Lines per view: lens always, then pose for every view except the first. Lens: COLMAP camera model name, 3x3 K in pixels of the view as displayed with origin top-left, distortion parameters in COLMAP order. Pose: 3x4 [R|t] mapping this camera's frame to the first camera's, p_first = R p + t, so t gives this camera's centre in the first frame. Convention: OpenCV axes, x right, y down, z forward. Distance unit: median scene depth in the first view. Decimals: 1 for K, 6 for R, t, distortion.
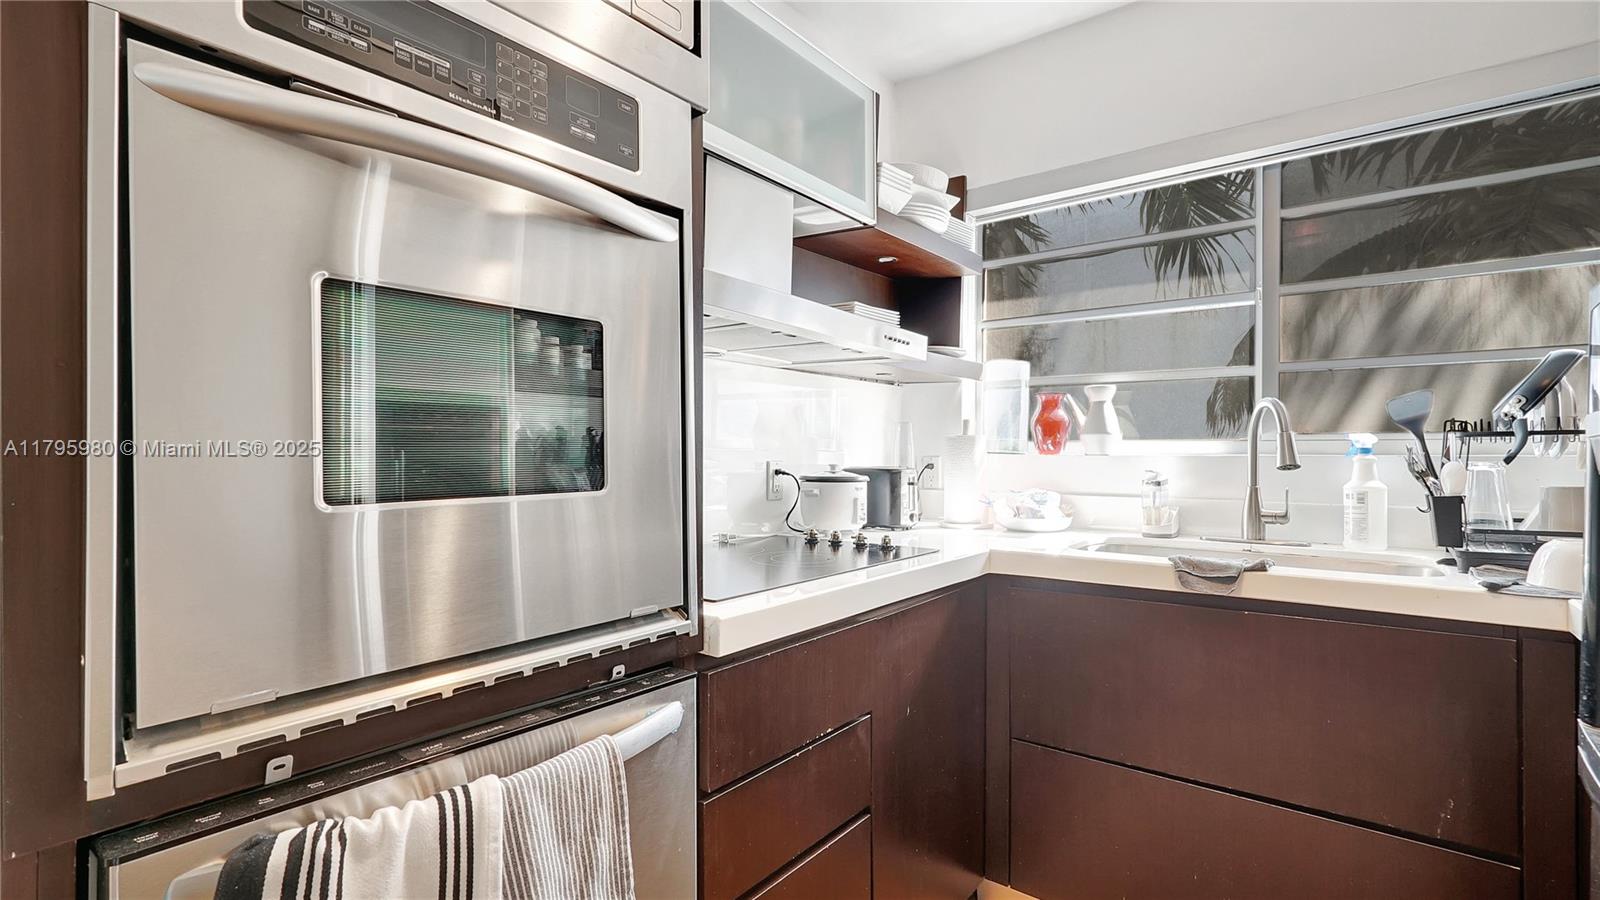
lens RADIAL K [[723.4, 0, 795.7], [0, 723.4, 452.5], [0, 0, 1]] dist [-0.016542, 0.005680]
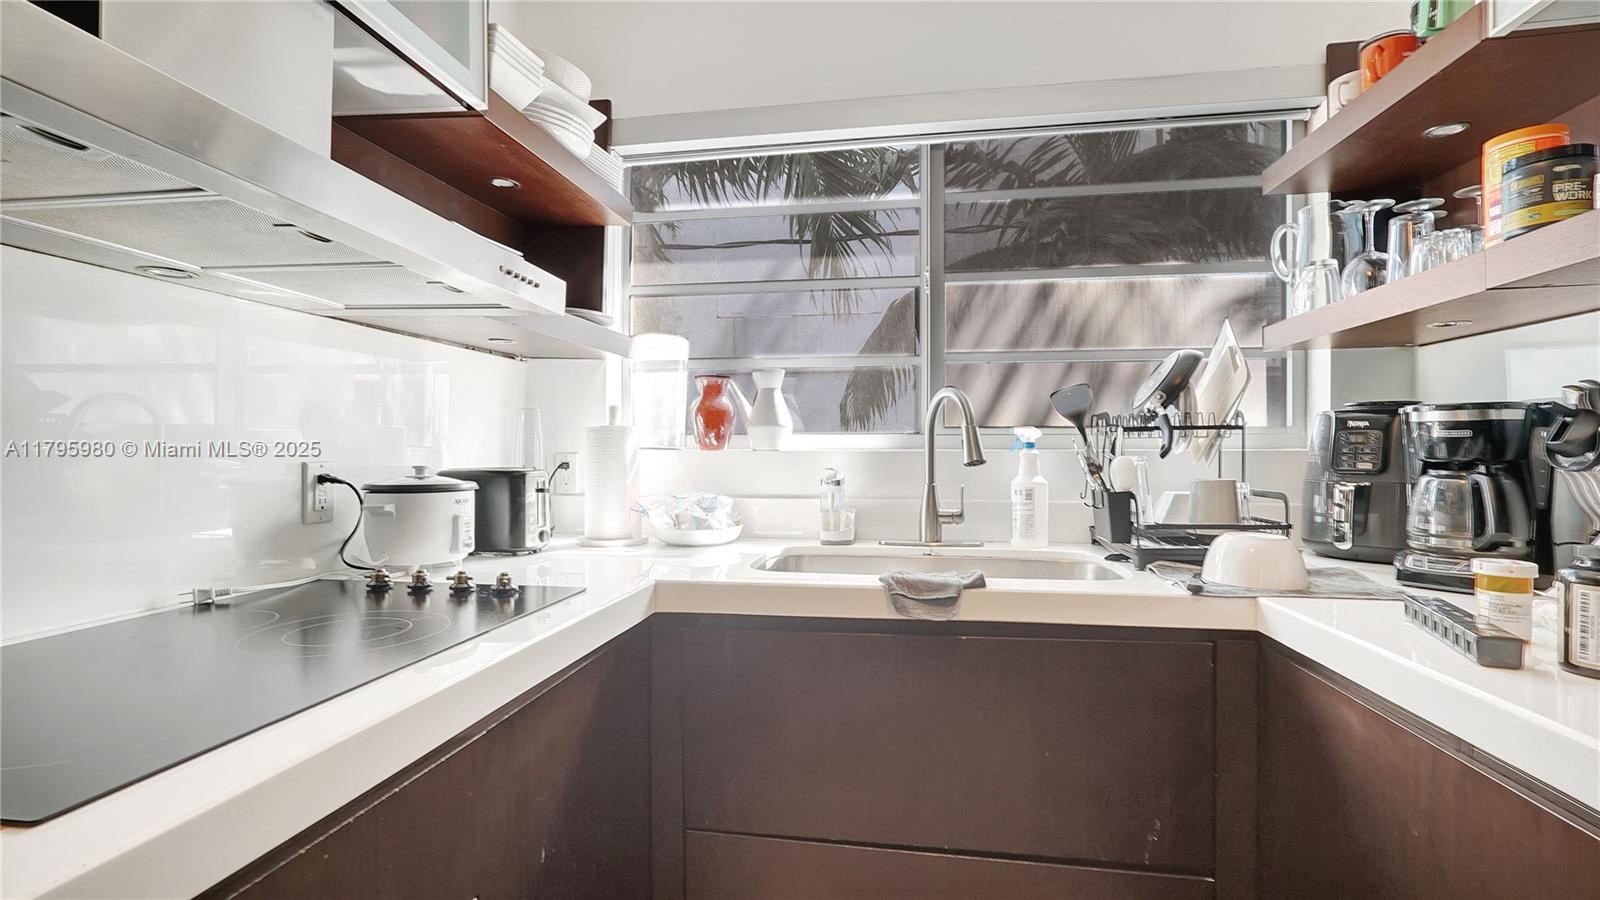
lens RADIAL K [[723.4, 0, 798.0], [0, 723.4, 451.9], [0, 0, 1]] dist [-0.016542, 0.005680]
pose [[0.873165, -0.004527, 0.487404, 0.035843], [0.002289, 0.999984, 0.005187, 0.000624], [-0.487420, -0.003414, 0.873161, 0.267890]]
